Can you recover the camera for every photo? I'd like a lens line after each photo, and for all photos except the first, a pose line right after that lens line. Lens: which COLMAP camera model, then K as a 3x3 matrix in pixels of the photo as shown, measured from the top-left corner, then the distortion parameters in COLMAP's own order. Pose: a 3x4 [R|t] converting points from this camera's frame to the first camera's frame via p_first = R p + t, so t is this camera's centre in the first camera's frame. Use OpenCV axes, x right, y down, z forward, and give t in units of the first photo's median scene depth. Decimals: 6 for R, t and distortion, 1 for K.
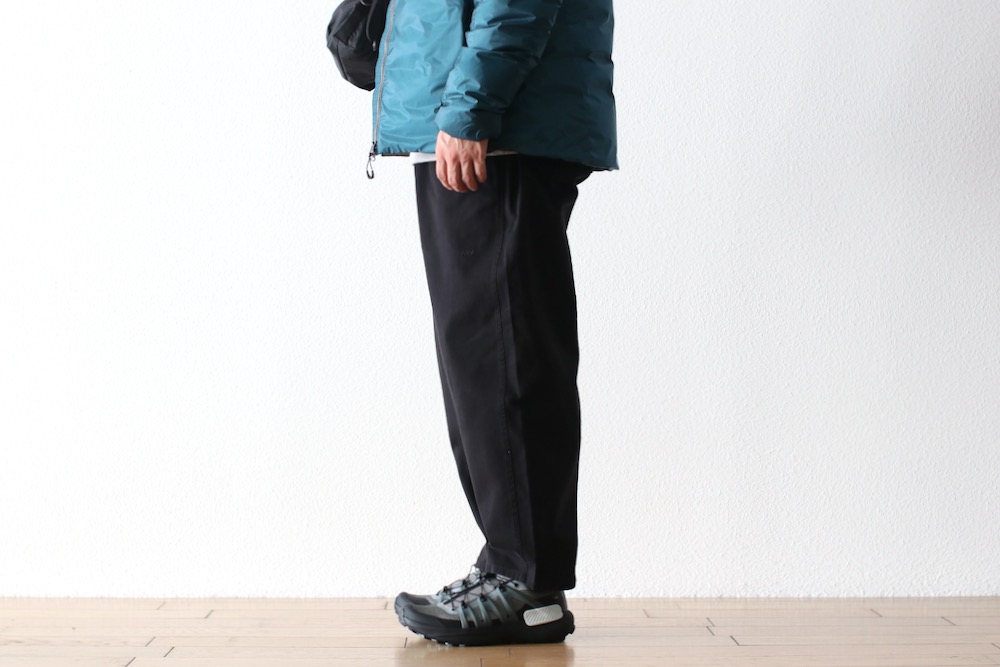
lens RADIAL K [[2353.2, 0, 500.0], [0, 2353.2, 333.5], [0, 0, 1]] dist [-0.114417, -0.120639]
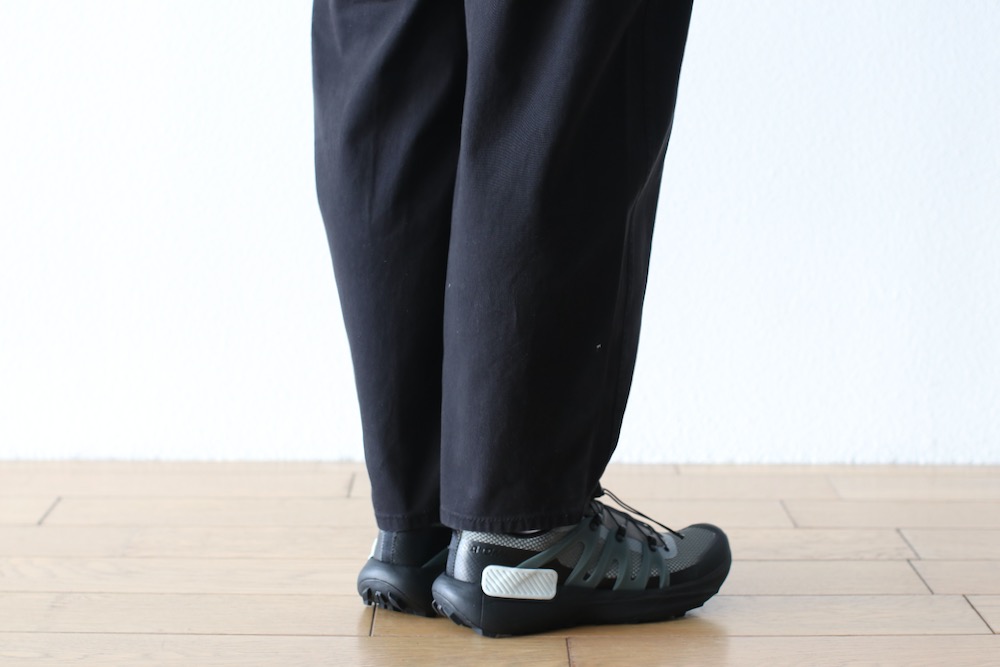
lens RADIAL K [[2258.8, 0, 500.0], [0, 2258.8, 333.5], [0, 0, 1]] dist [-0.124374, -0.007372]
pose [[0.999964, 0.007253, -0.004292, -0.007778], [-0.006554, 0.989397, 0.145085, -0.007061], [0.005299, -0.145052, 0.989410, 0.416799]]
